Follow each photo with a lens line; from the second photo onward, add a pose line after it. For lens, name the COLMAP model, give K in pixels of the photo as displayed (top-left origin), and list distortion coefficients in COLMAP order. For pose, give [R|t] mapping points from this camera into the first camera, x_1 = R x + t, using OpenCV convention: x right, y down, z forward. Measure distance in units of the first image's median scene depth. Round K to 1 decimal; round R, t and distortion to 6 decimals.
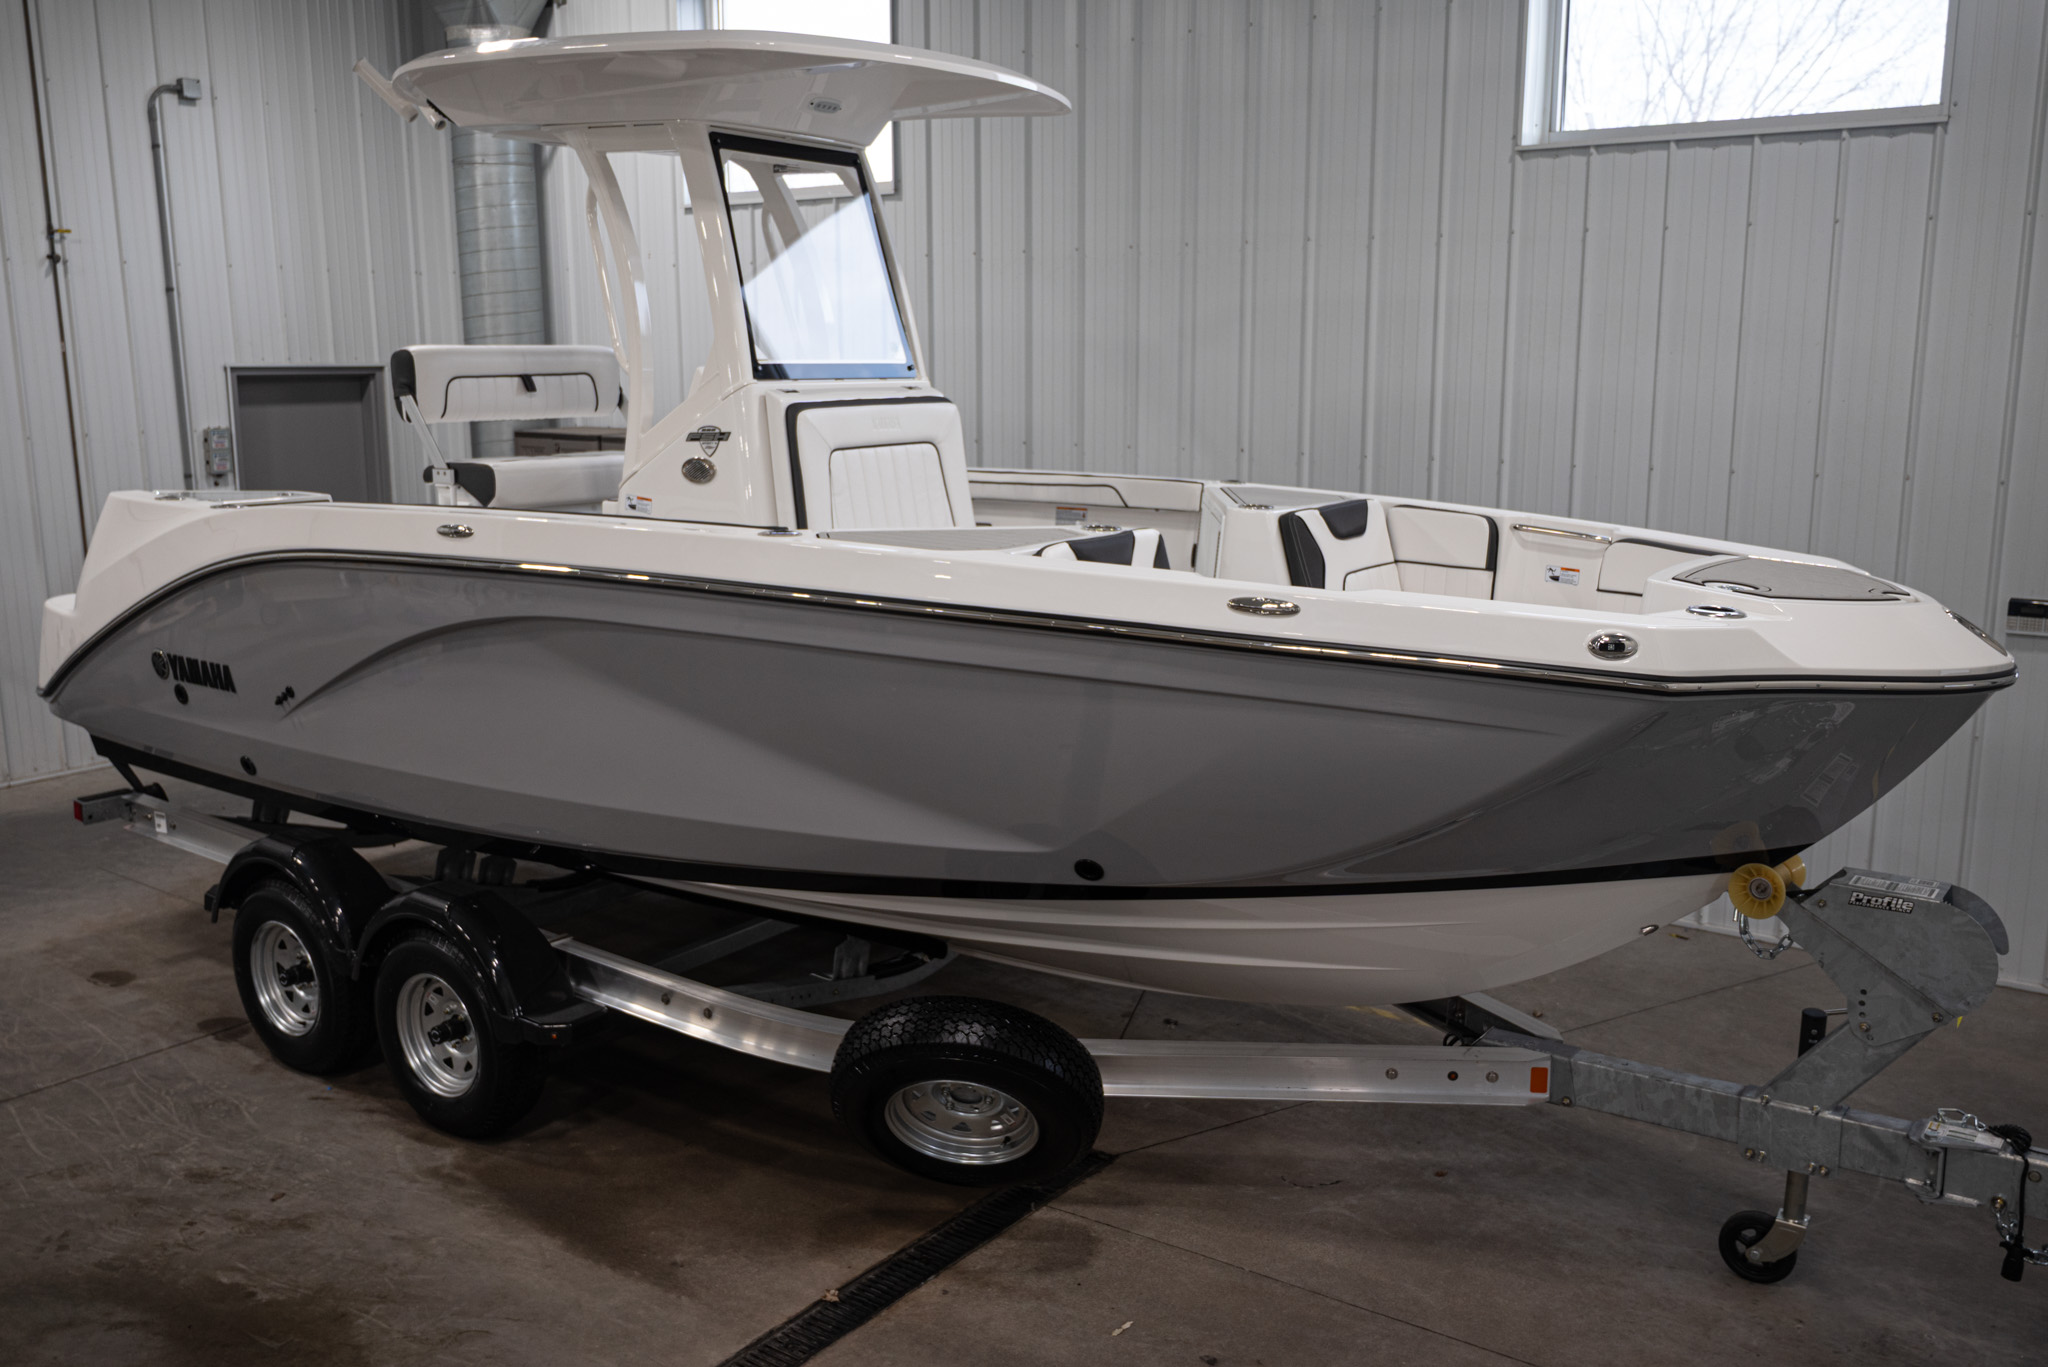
lens RADIAL K [[1791.0, 0, 1024.0], [0, 1791.0, 683.5], [0, 0, 1]] dist [-0.004658, 0.015852]
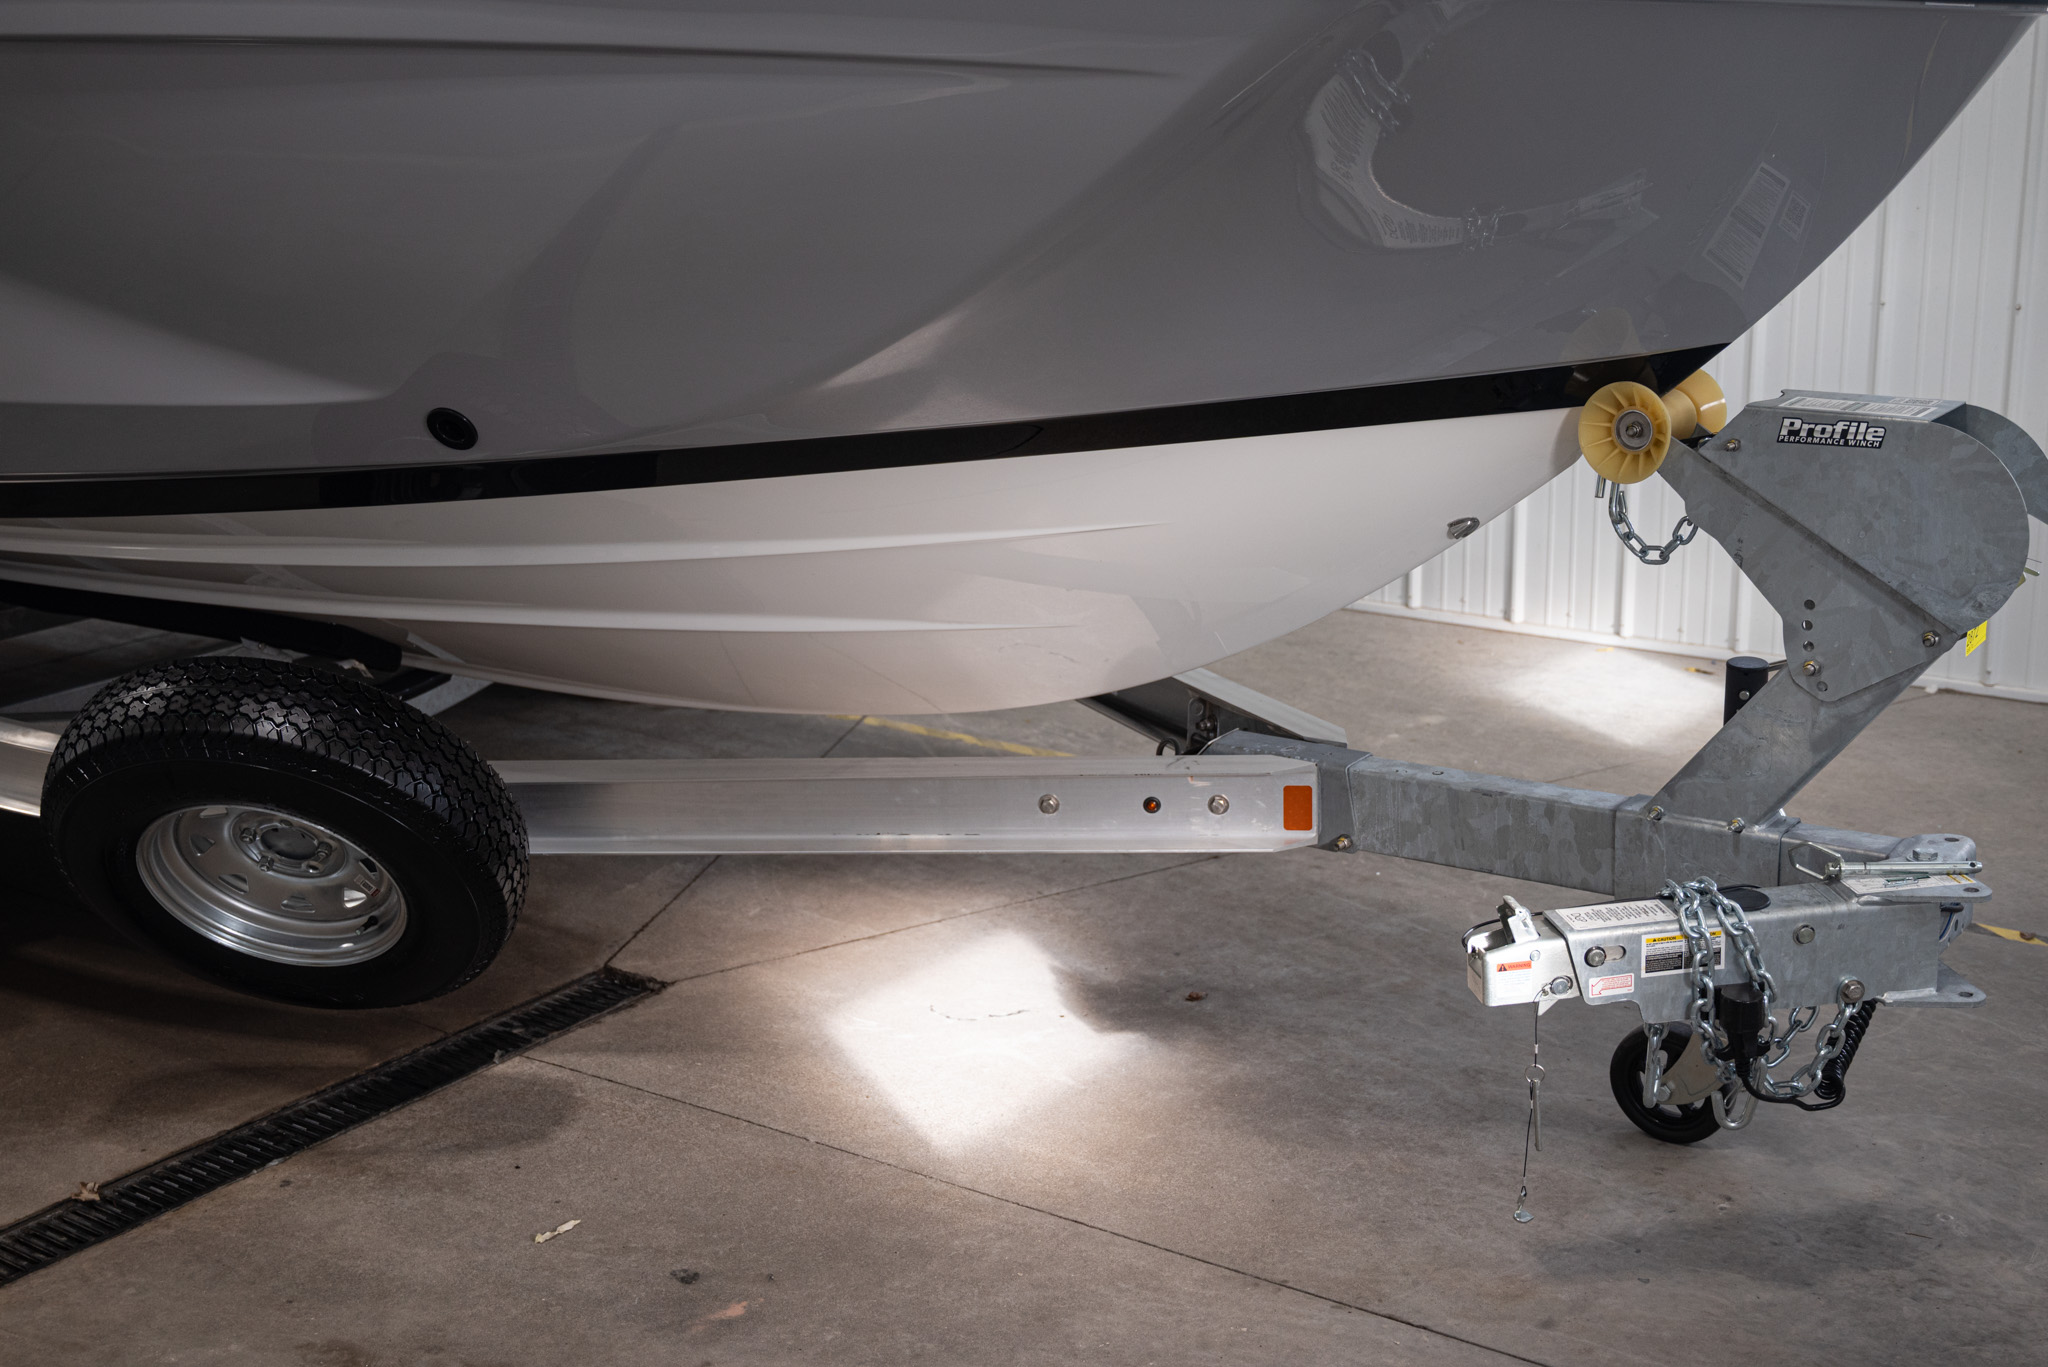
lens RADIAL K [[2457.0, 0, 1018.5], [0, 2457.0, 690.9], [0, 0, 1]] dist [0.006128, -0.009007]
pose [[0.999800, -0.019178, -0.005694, 0.201354], [0.019539, 0.997213, 0.071997, 0.124102], [0.004298, -0.072094, 0.997389, 0.206137]]
